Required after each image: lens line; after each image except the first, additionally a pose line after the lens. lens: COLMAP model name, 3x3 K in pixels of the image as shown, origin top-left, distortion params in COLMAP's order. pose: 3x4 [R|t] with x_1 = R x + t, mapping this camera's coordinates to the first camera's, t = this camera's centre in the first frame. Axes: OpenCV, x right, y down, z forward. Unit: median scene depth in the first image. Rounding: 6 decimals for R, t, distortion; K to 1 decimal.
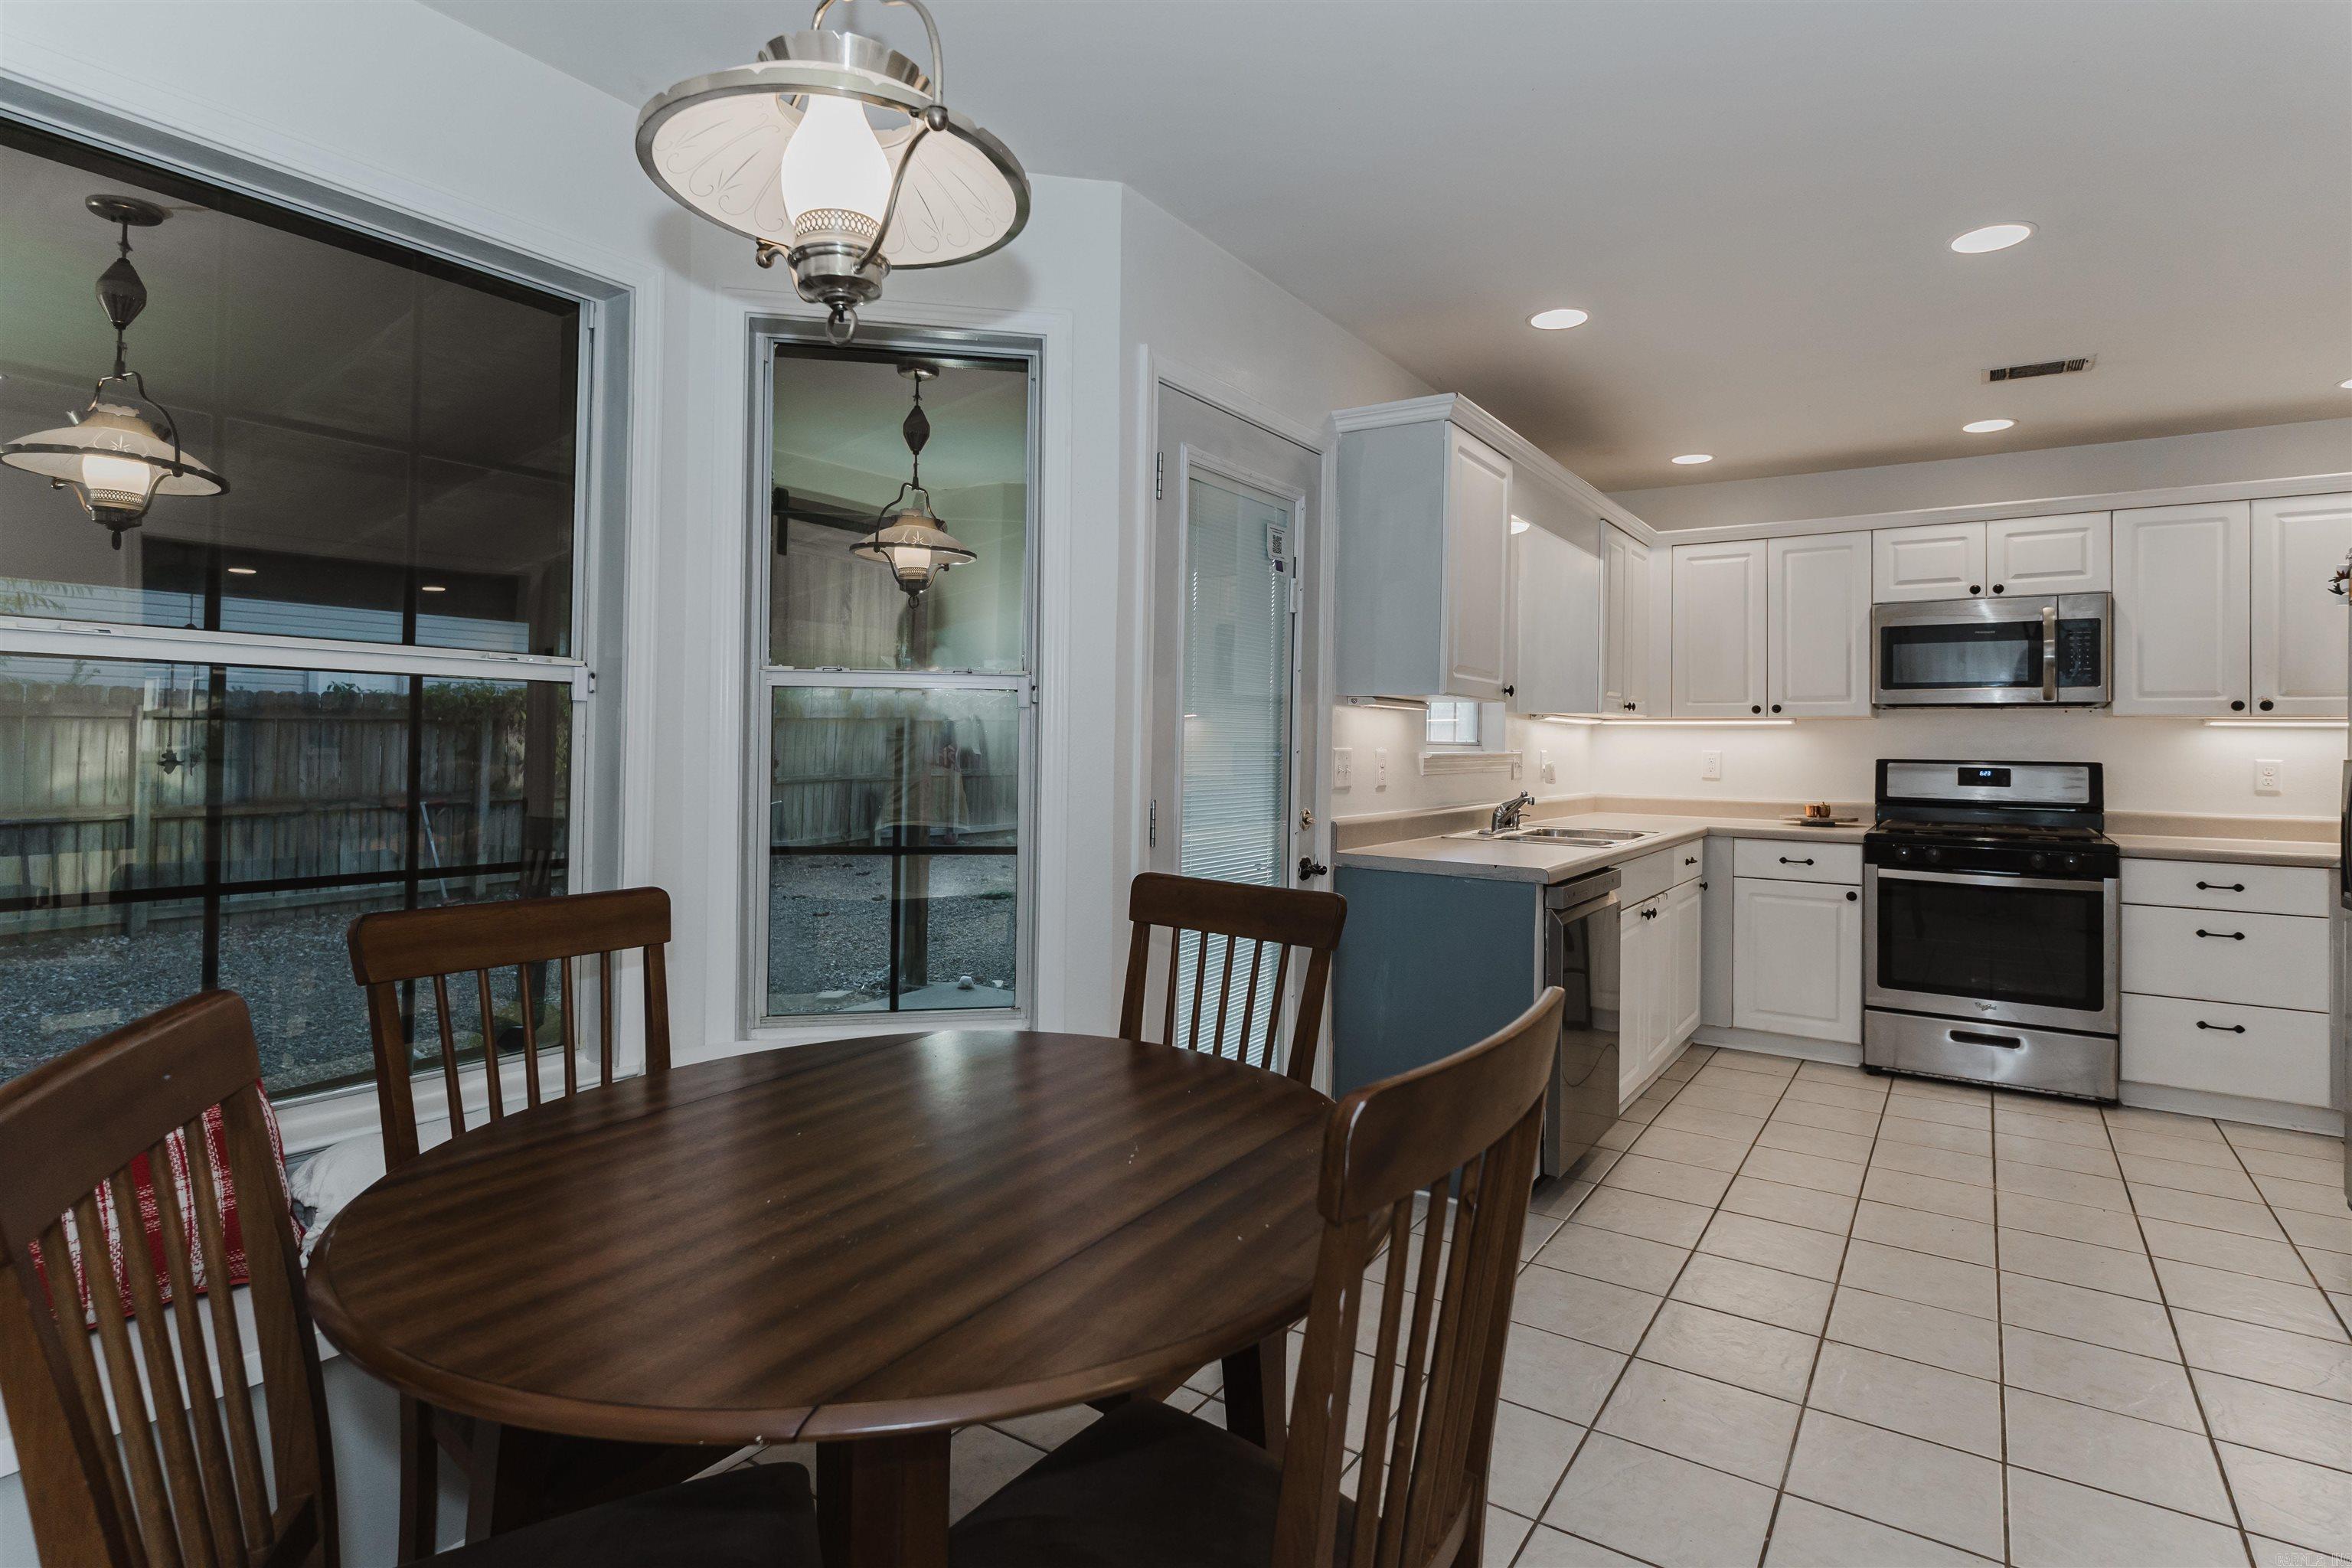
lens RADIAL K [[1194.3, 0, 1176.3], [0, 1194.3, 723.9], [0, 0, 1]] dist [0.004225, -0.000989]
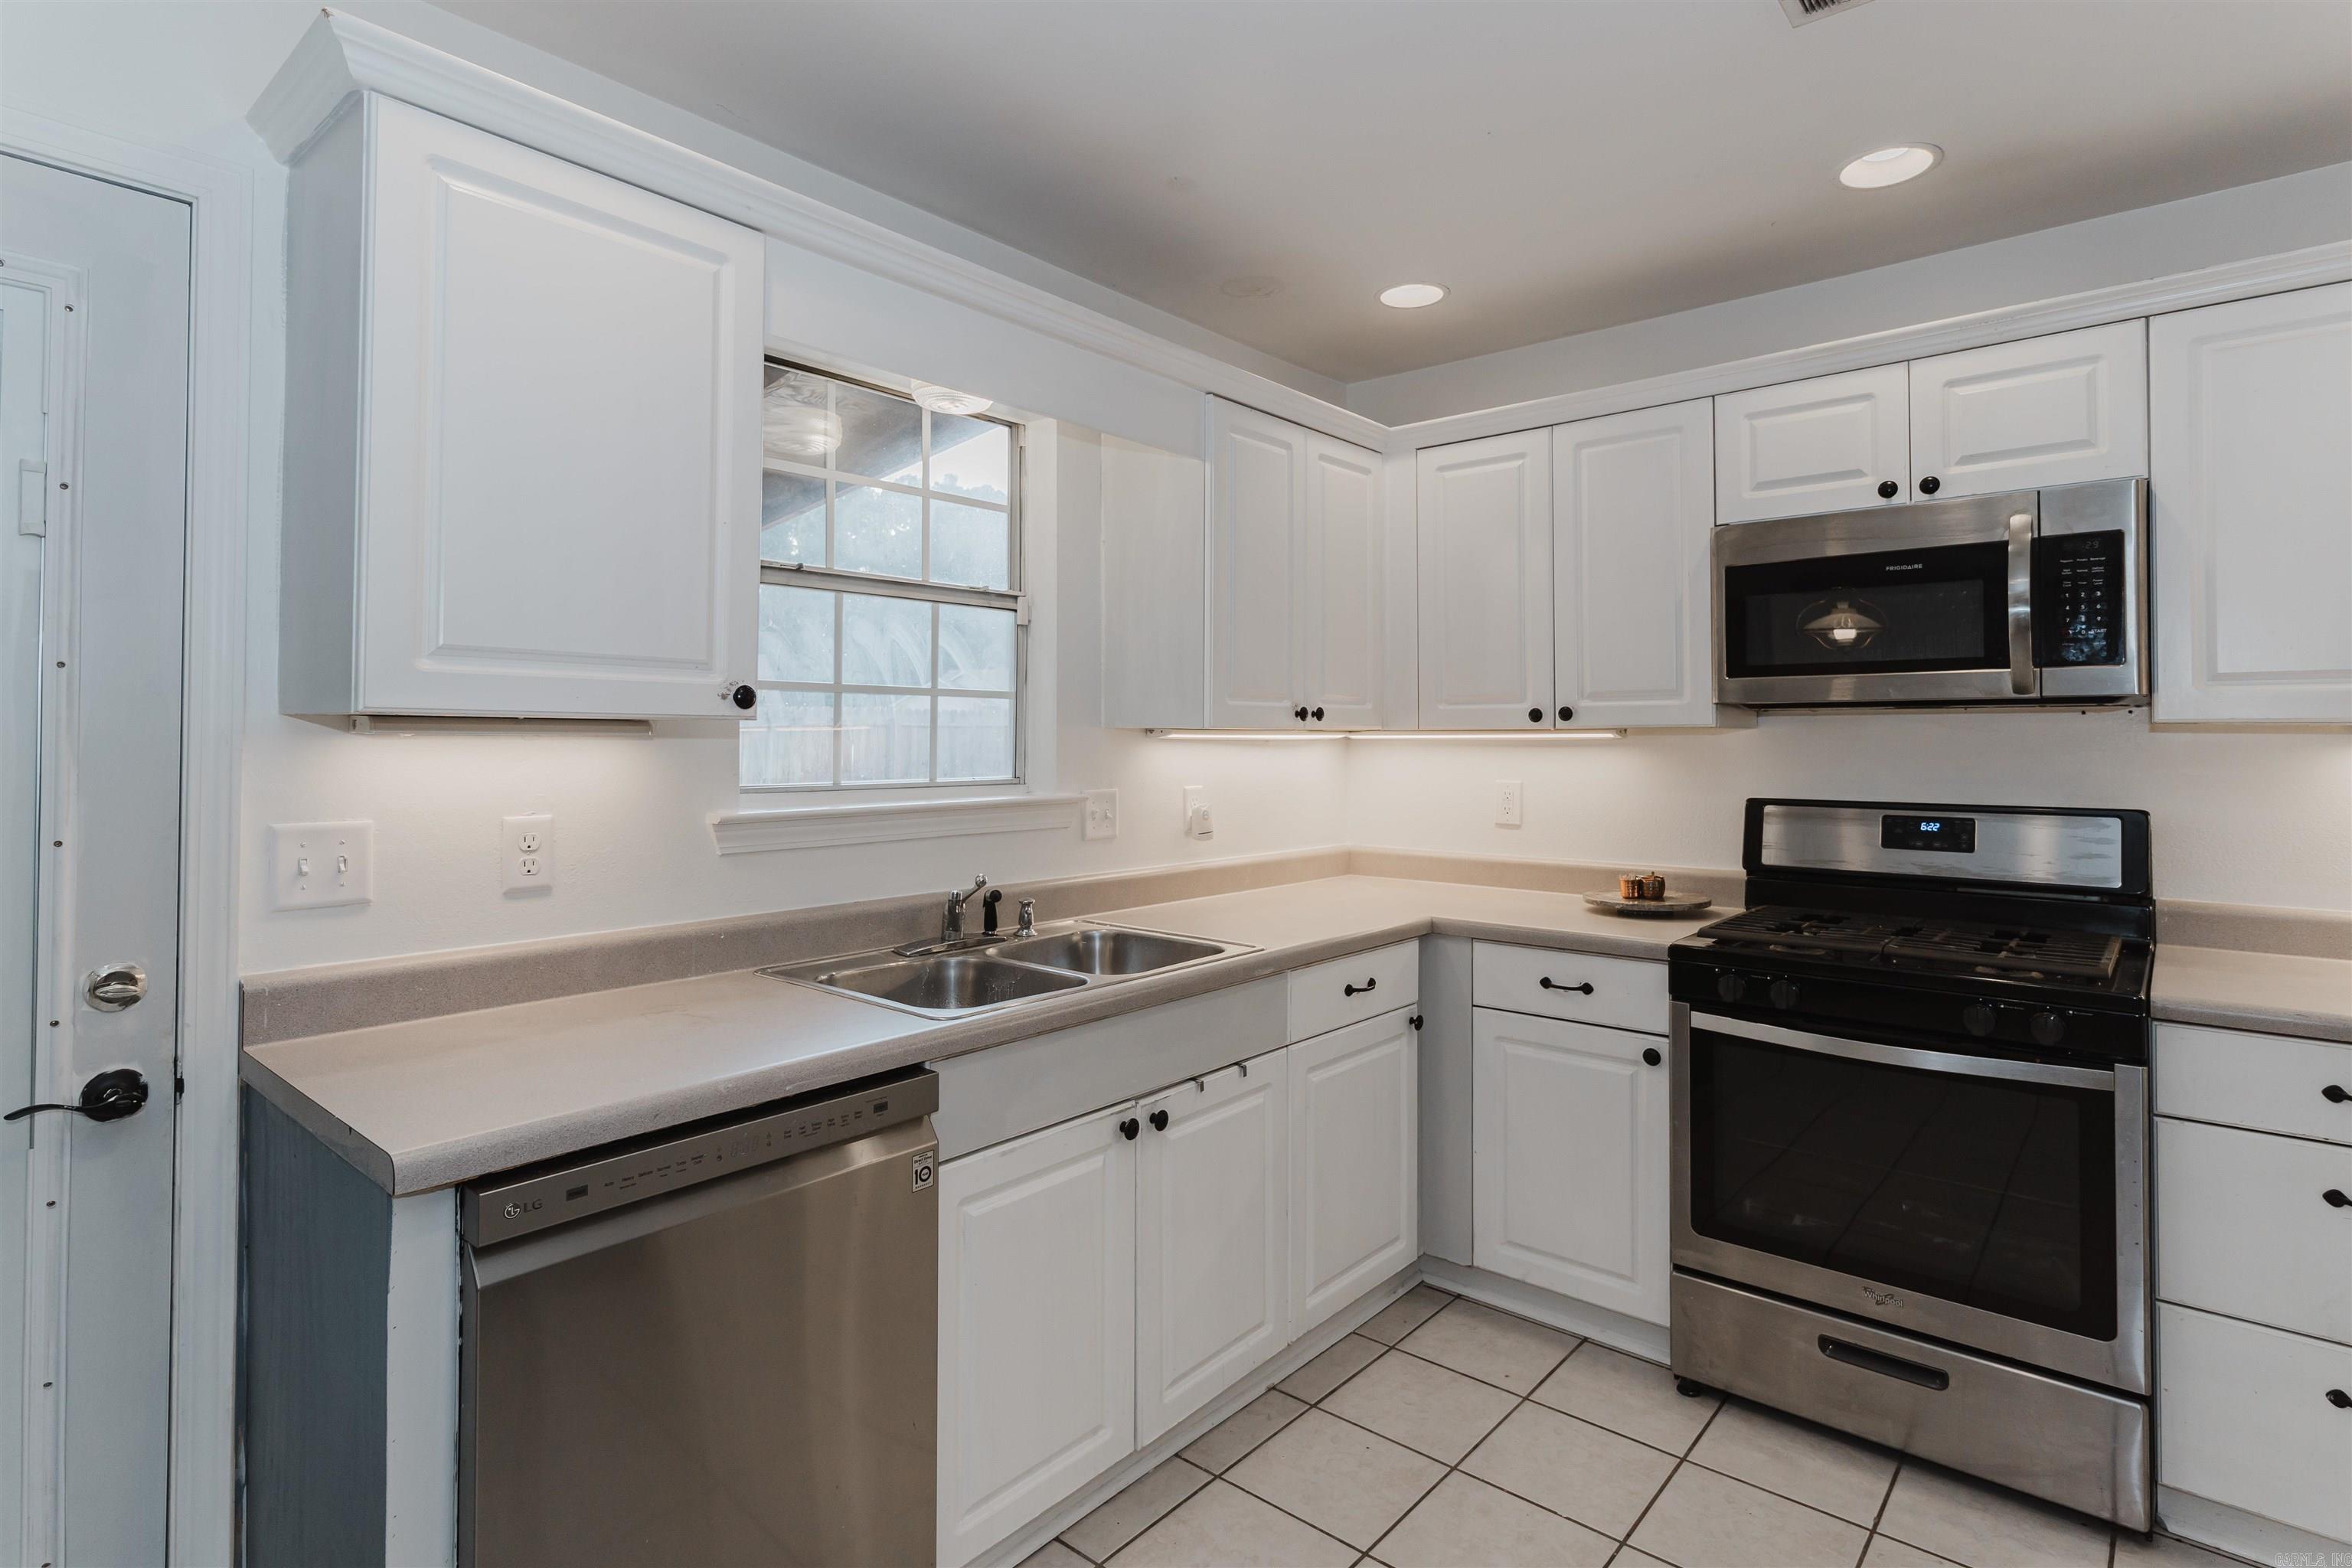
lens RADIAL K [[1194.3, 0, 1164.8], [0, 1194.3, 720.7], [0, 0, 1]] dist [0.004225, -0.000989]
pose [[0.992897, -0.013393, -0.118225, 0.418353], [0.013219, 0.999910, -0.002249, -0.011651], [0.118244, 0.000670, 0.992984, 0.439232]]
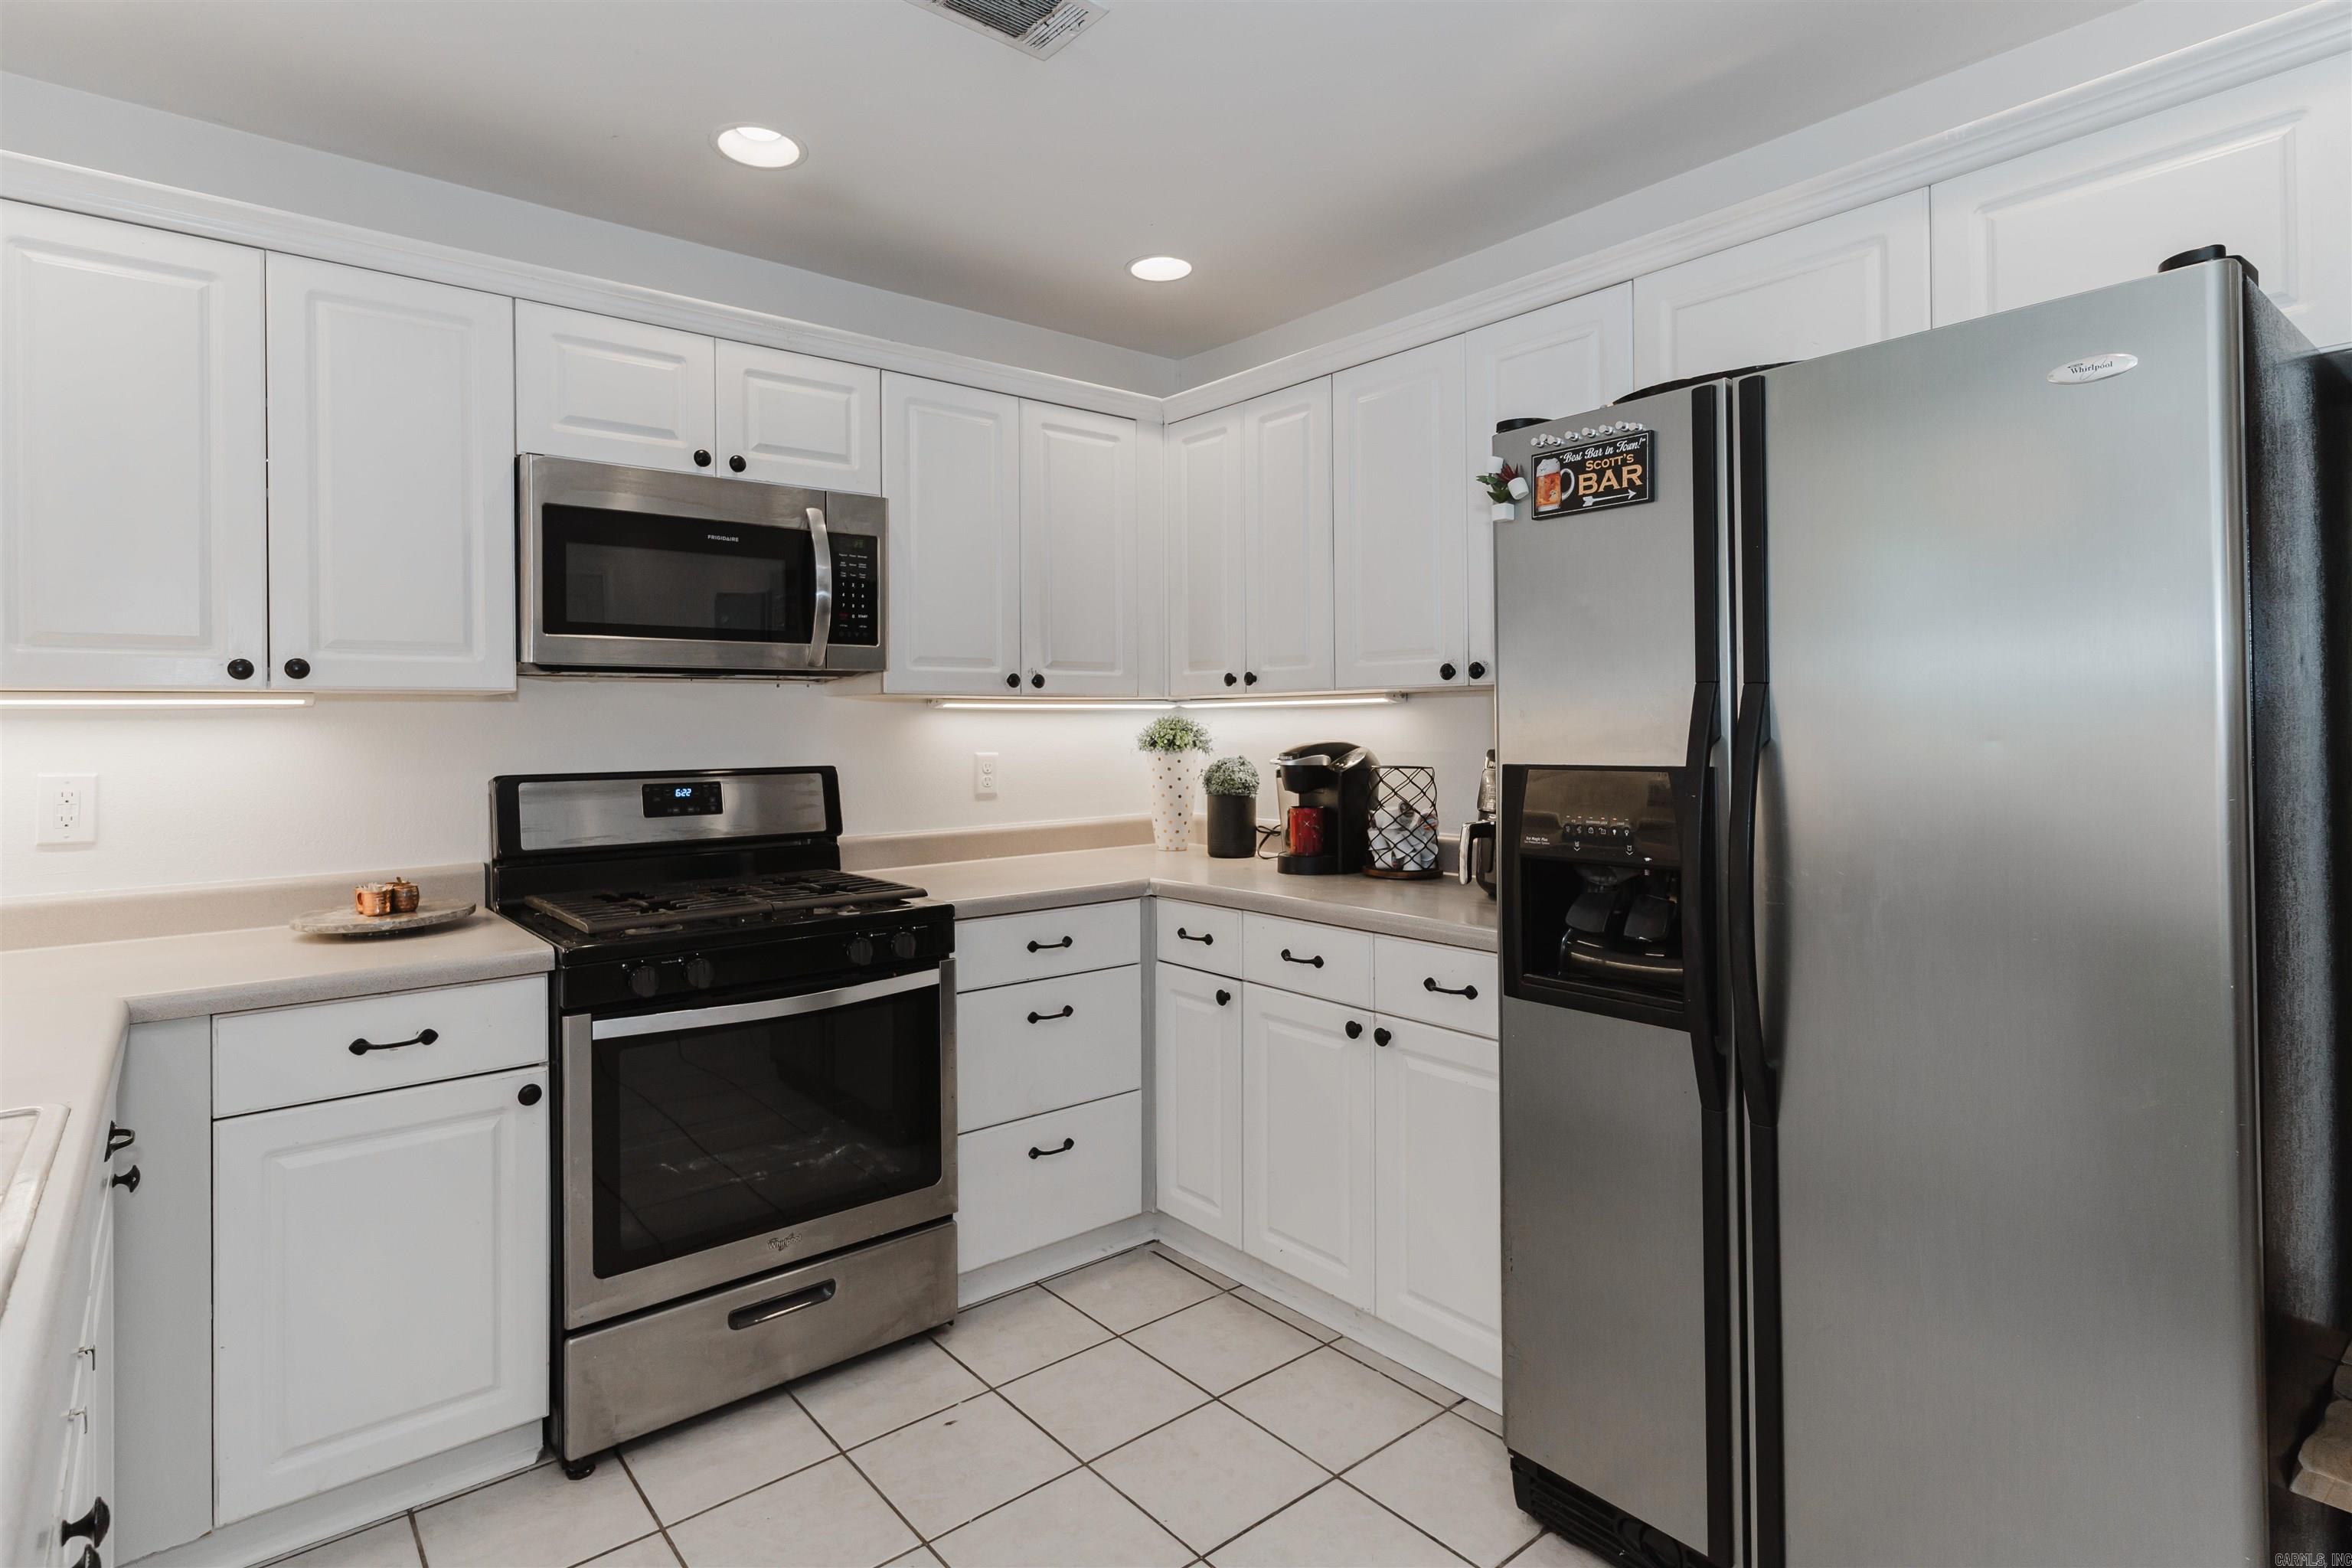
lens RADIAL K [[1194.3, 0, 1172.6], [0, 1194.3, 720.7], [0, 0, 1]] dist [0.004225, -0.000989]
pose [[0.278334, -0.012894, 0.960398, 0.210845], [-0.002227, 0.999899, 0.014069, -0.001413], [-0.960482, -0.006054, 0.278277, 0.661317]]
